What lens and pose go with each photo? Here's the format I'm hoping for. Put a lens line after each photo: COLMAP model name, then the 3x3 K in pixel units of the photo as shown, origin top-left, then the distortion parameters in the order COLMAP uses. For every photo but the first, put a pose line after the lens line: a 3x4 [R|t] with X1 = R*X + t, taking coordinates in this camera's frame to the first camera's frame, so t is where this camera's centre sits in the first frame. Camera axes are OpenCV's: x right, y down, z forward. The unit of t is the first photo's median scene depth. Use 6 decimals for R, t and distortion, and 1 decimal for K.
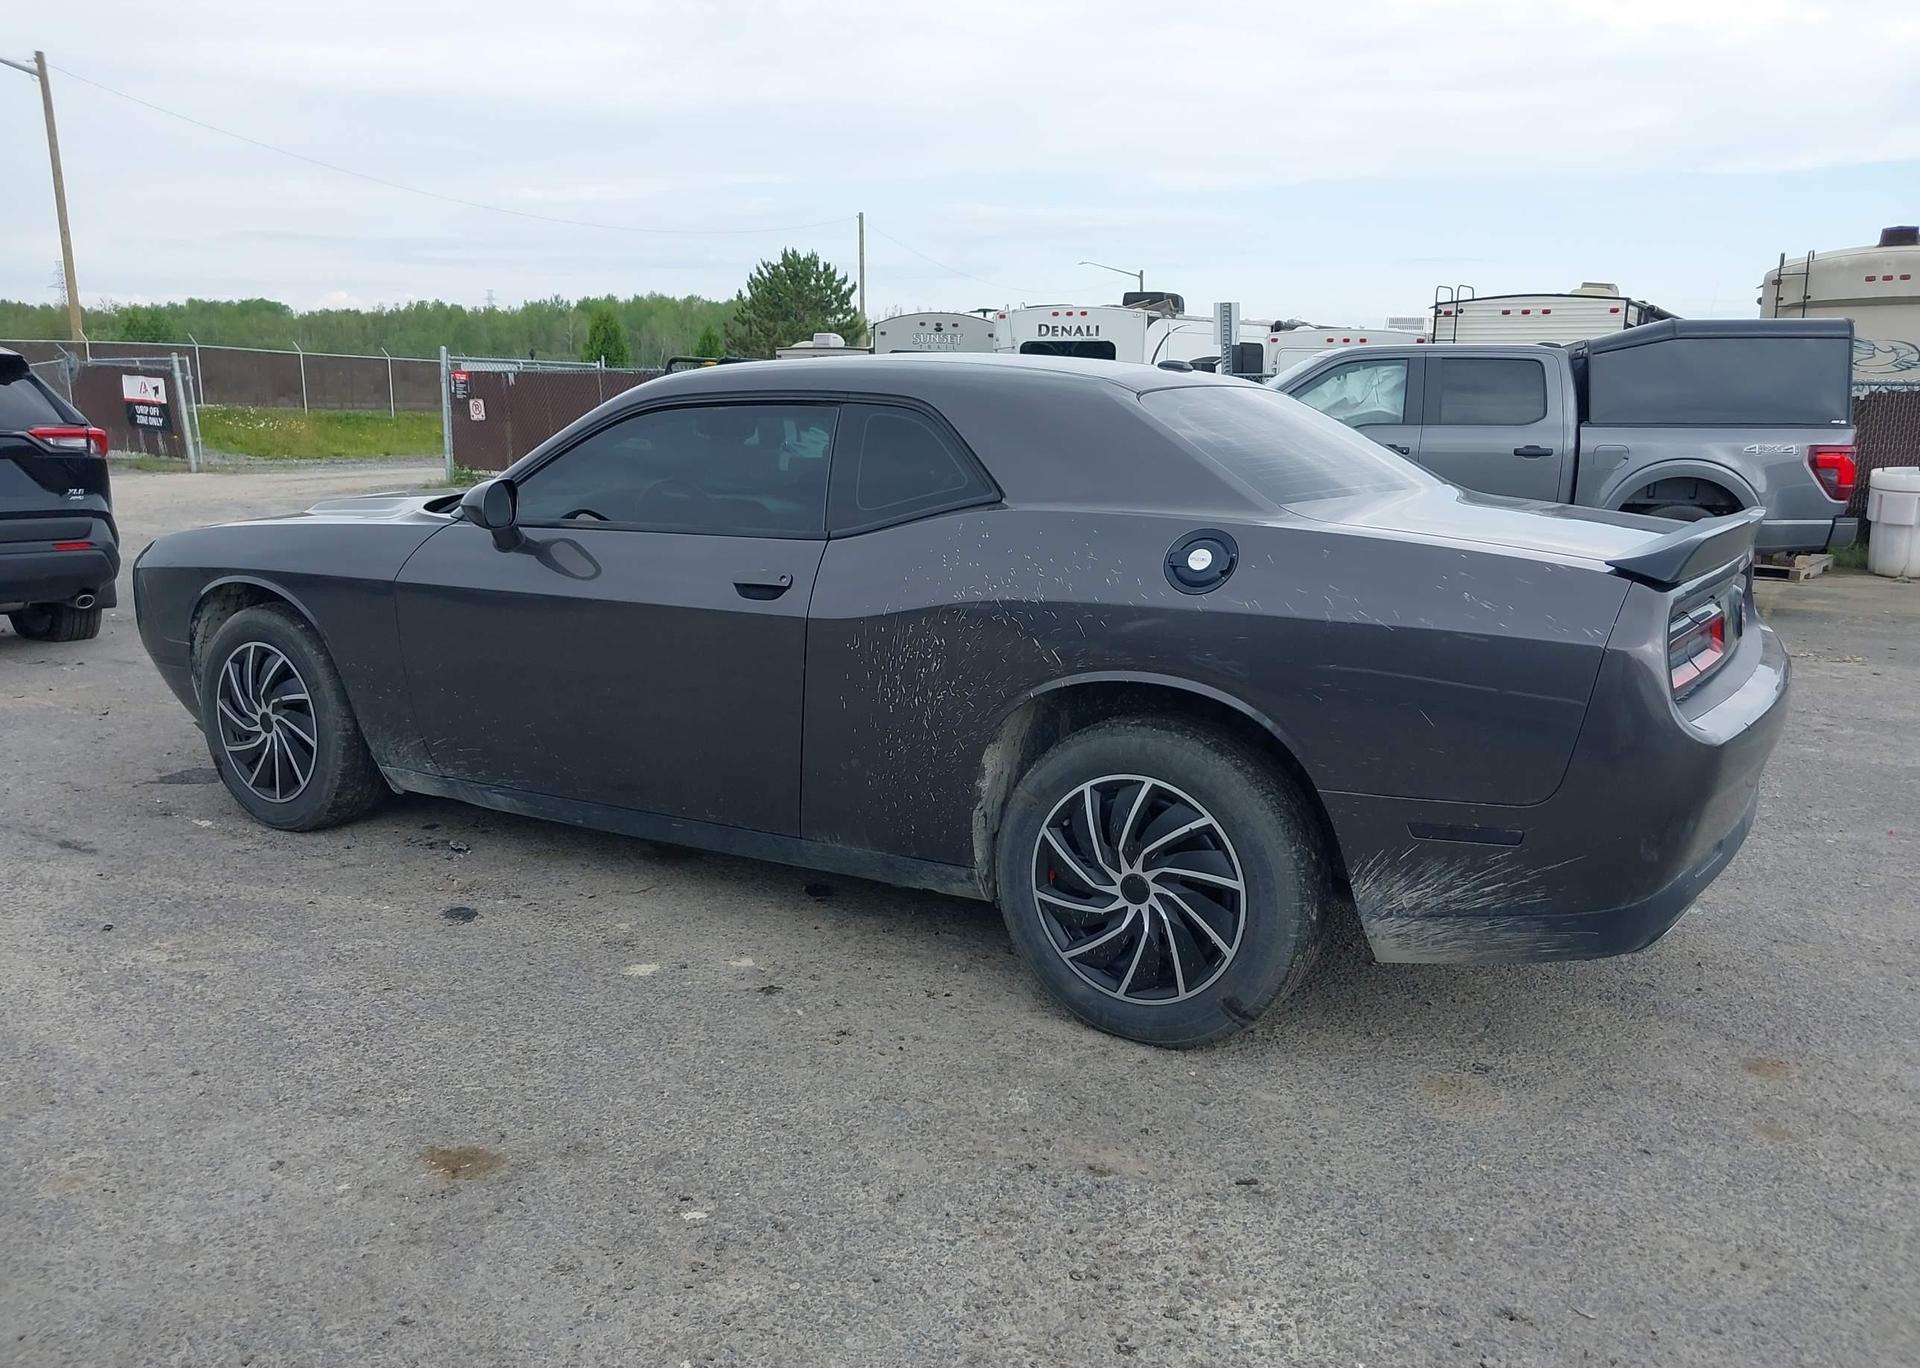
lens RADIAL K [[1514.9, 0, 964.0], [0, 1514.9, 690.3], [0, 0, 1]] dist [0.030373, -0.045379]
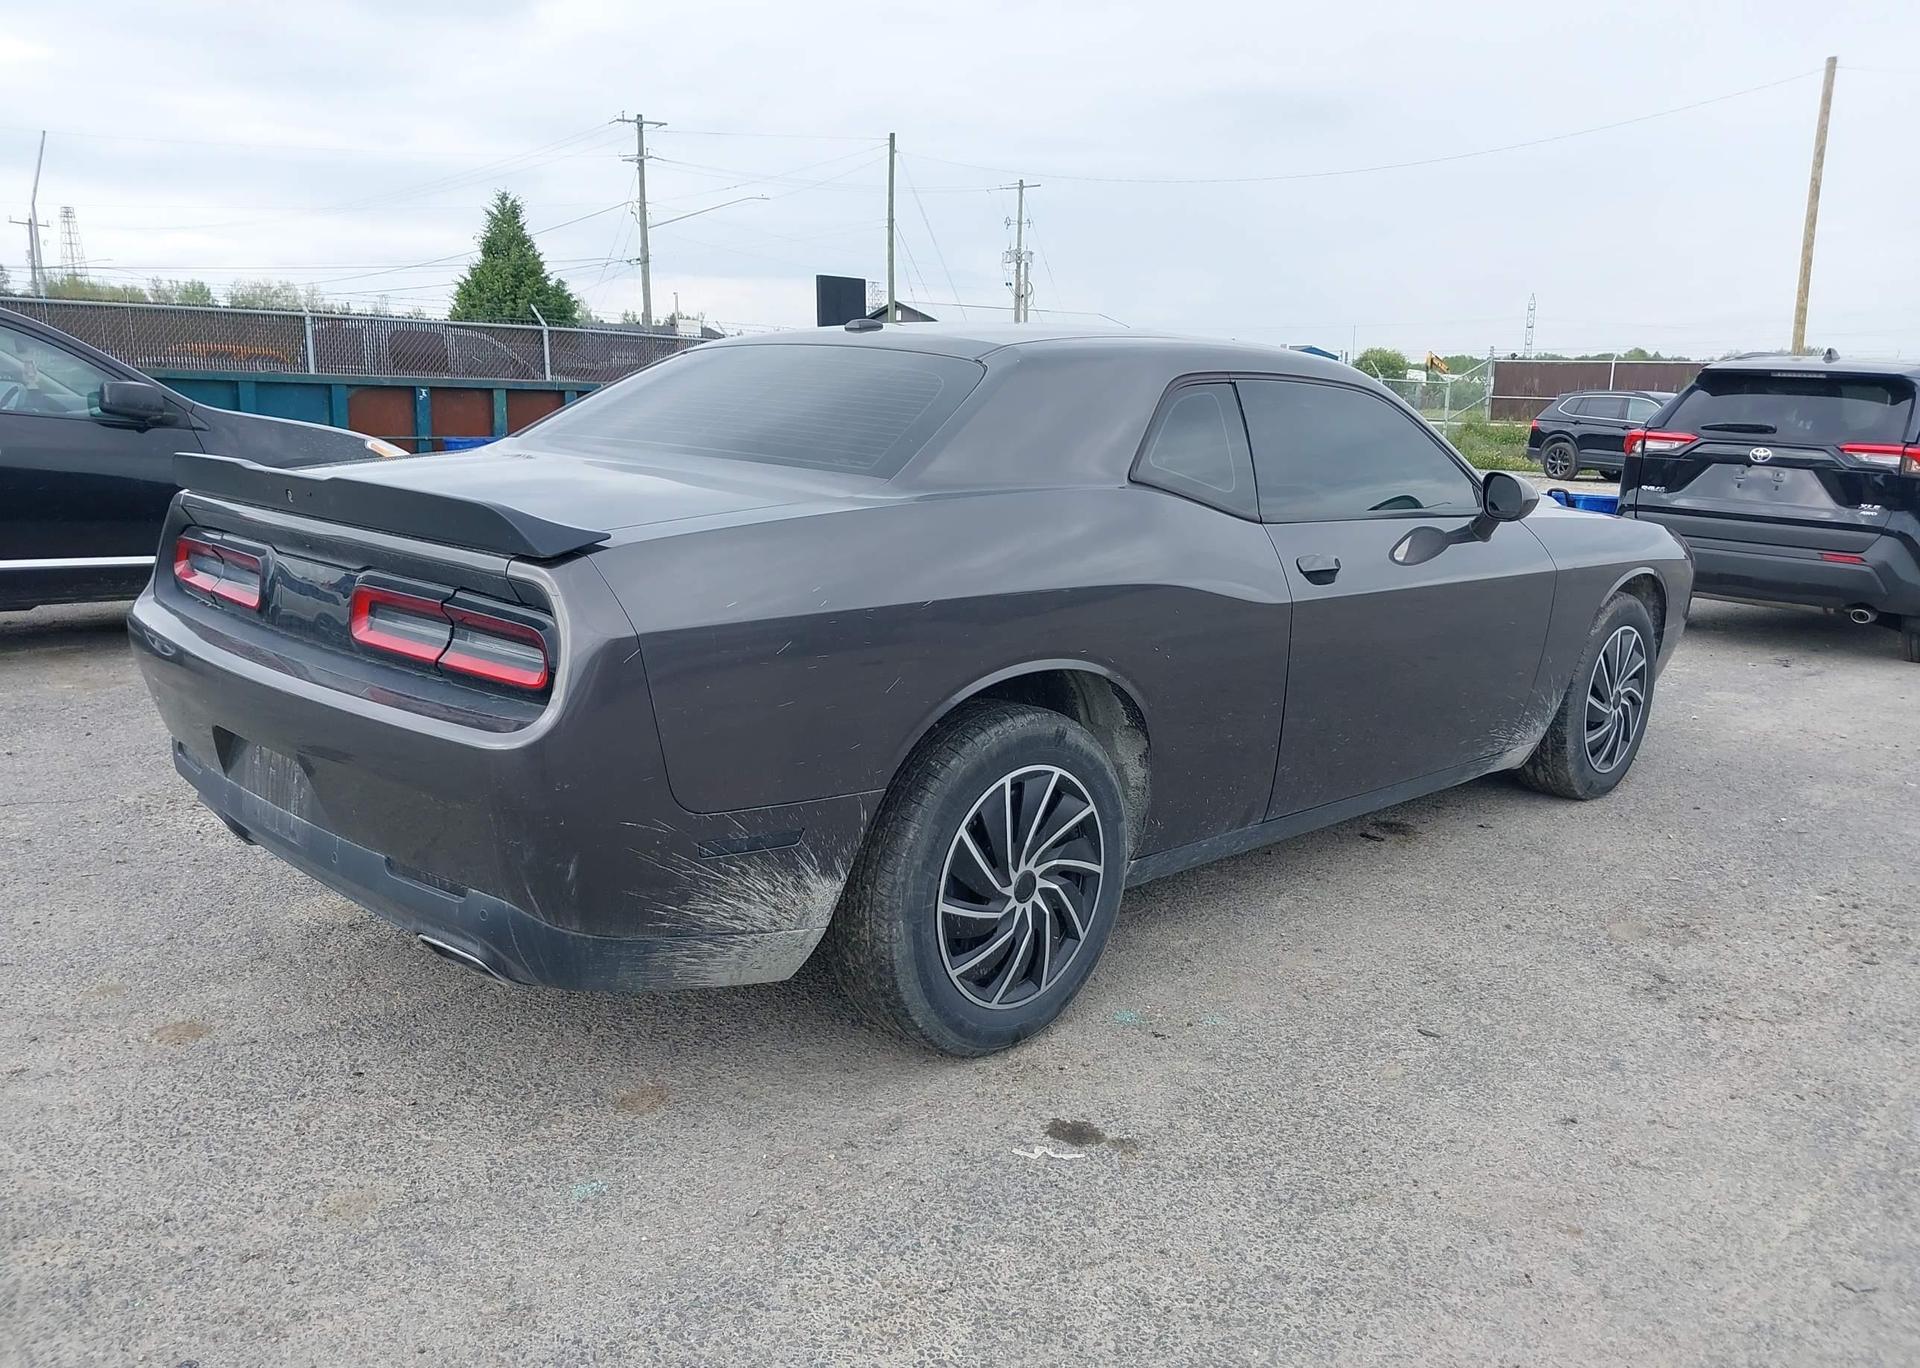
lens RADIAL K [[1514.9, 0, 988.6], [0, 1514.9, 705.4], [0, 0, 1]] dist [0.030373, -0.045379]
pose [[-0.215288, 0.177888, -0.960212, 0.886010], [-0.211119, 0.951538, 0.223616, -0.181580], [0.953457, 0.250860, -0.167299, 1.085052]]
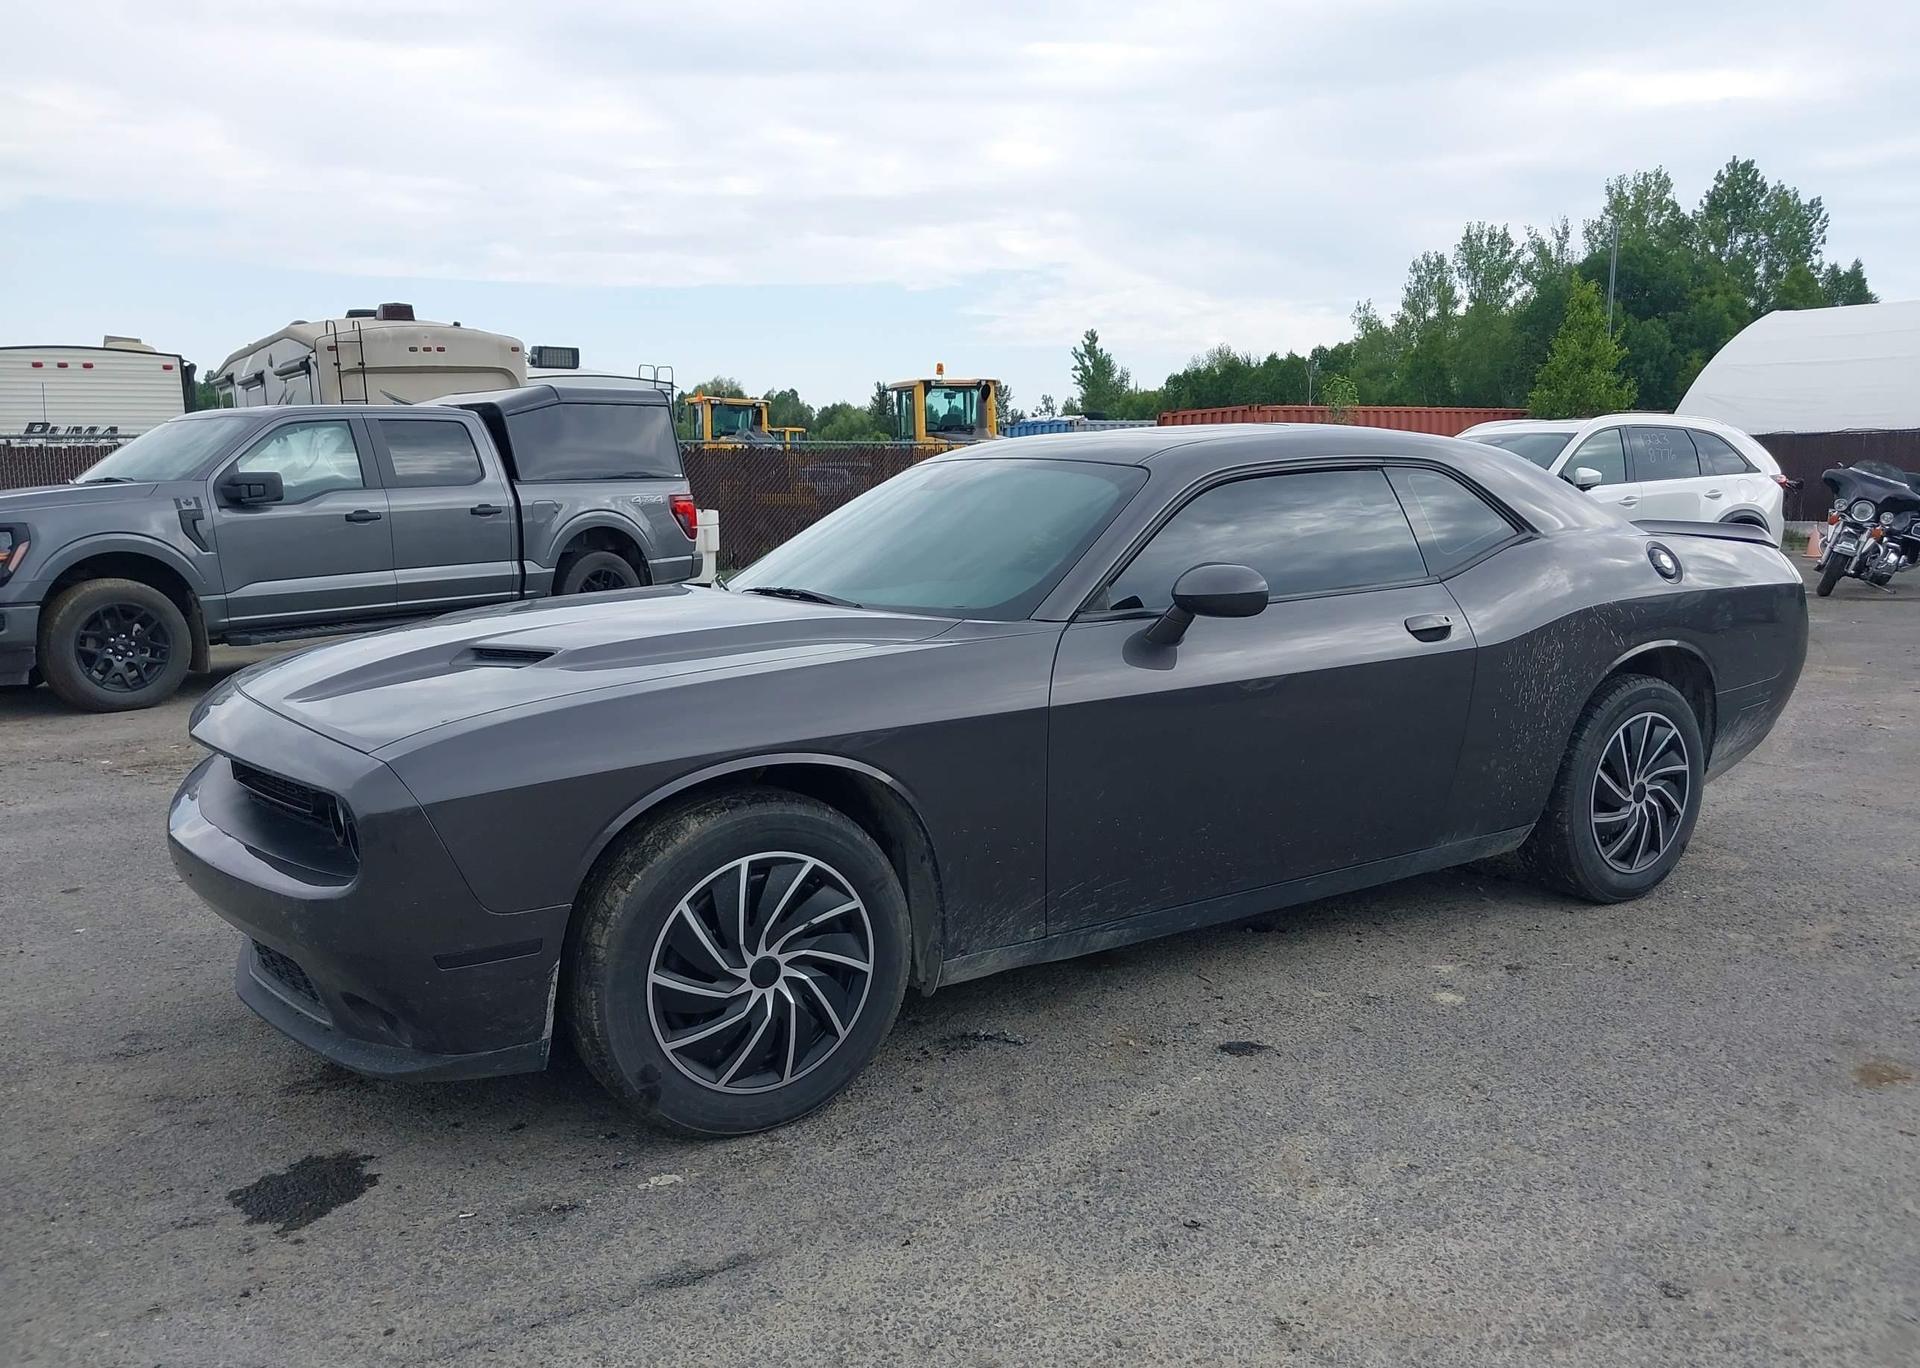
lens RADIAL K [[1514.9, 0, 983.2], [0, 1514.9, 702.0], [0, 0, 1]] dist [0.030373, -0.045379]
pose [[0.431201, -0.158021, 0.888310, -0.980640], [0.183709, 0.979296, 0.085032, -0.131704], [-0.883356, 0.126525, 0.451303, 0.602754]]
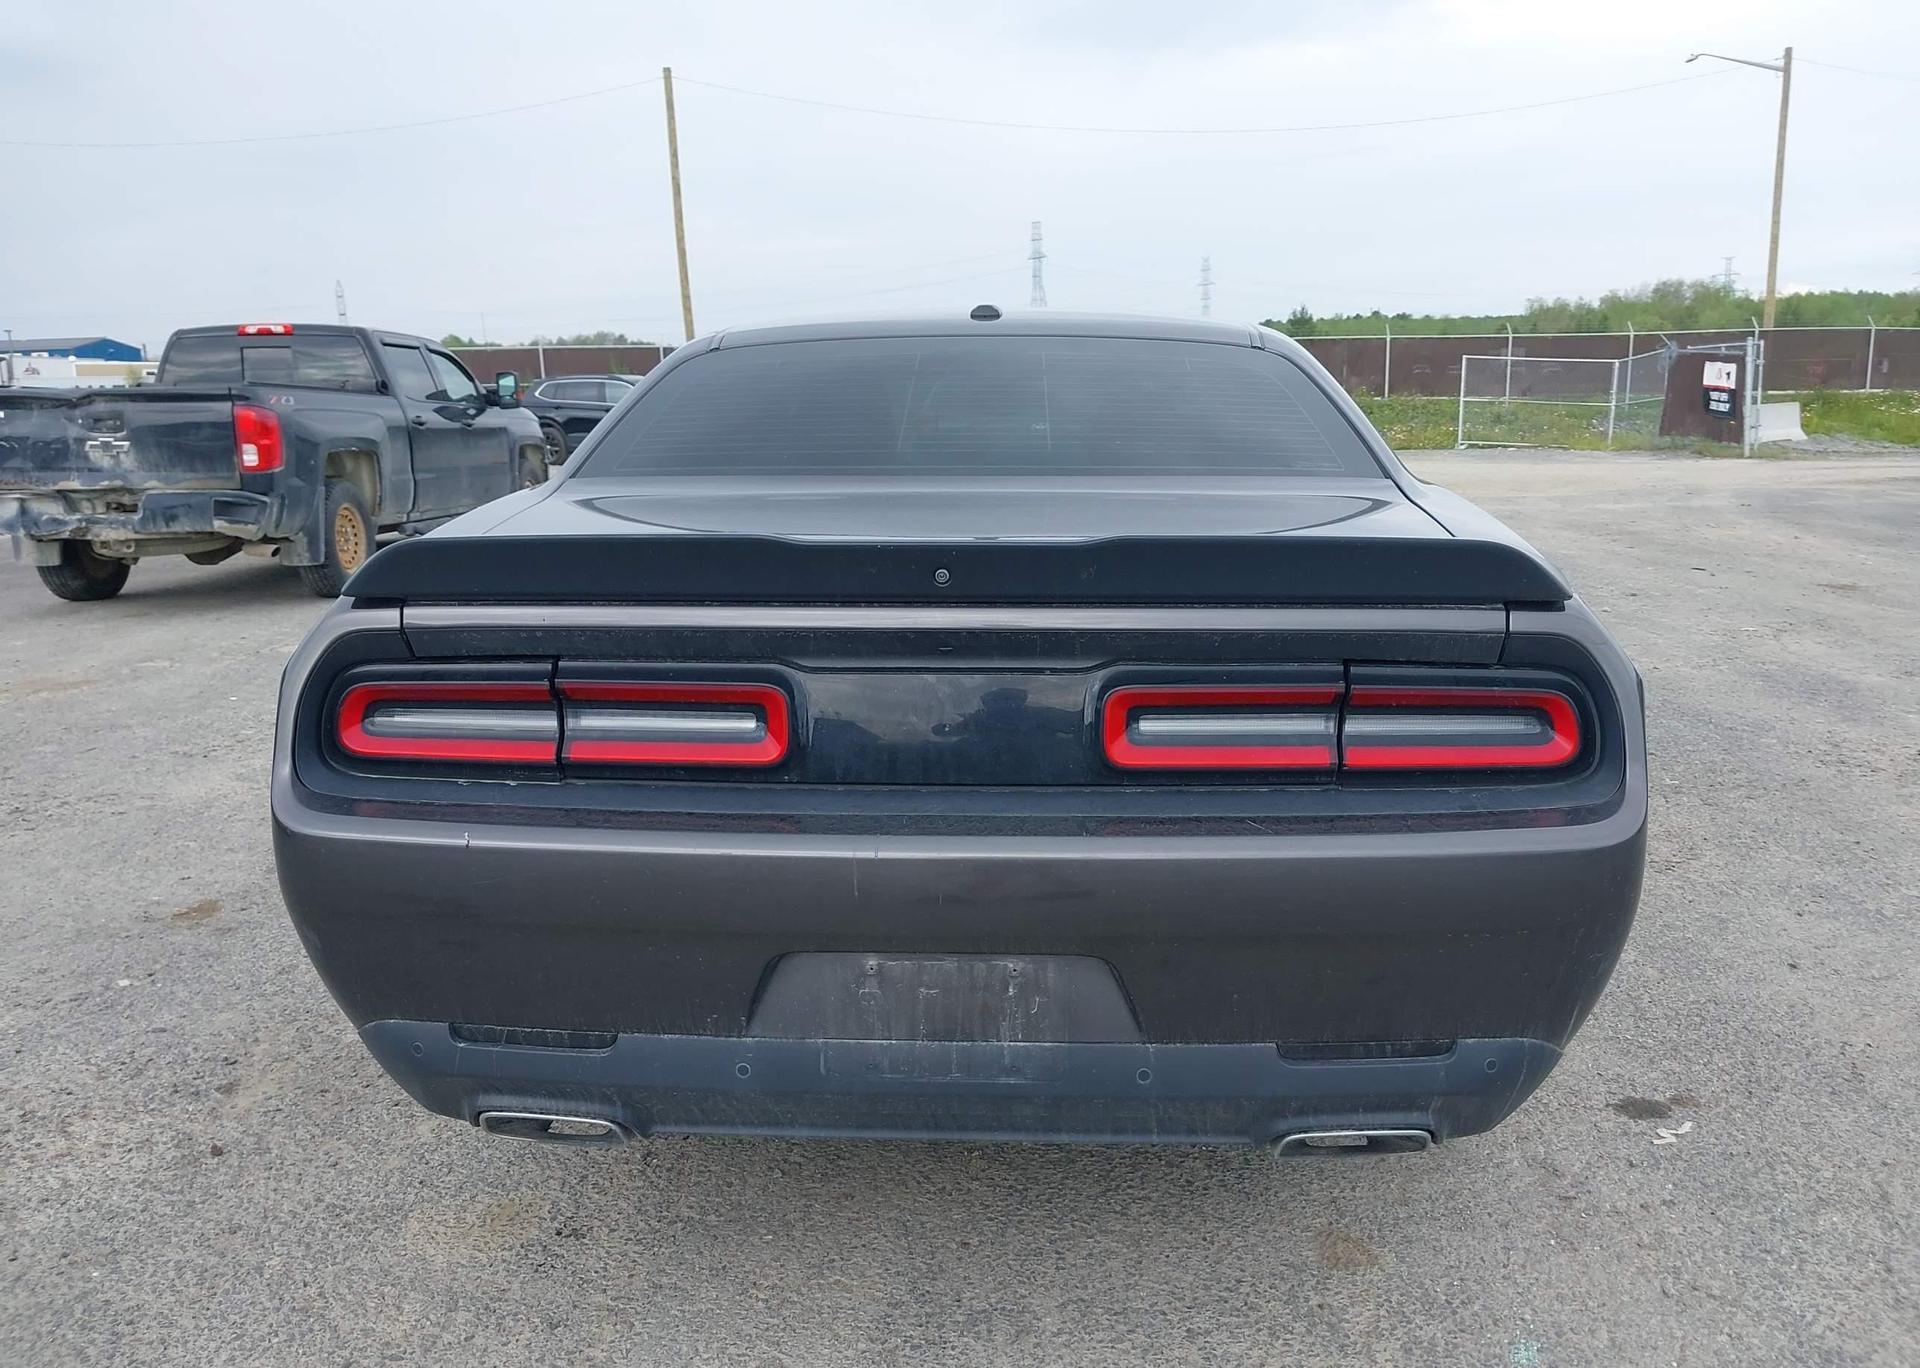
lens RADIAL K [[1514.9, 0, 998.9], [0, 1514.9, 685.1], [0, 0, 1]] dist [0.030373, -0.045379]
pose [[0.481233, 0.149666, -0.863722, 0.715402], [-0.145759, 0.985262, 0.089515, -0.080910], [0.864390, 0.082818, 0.495956, 0.528115]]
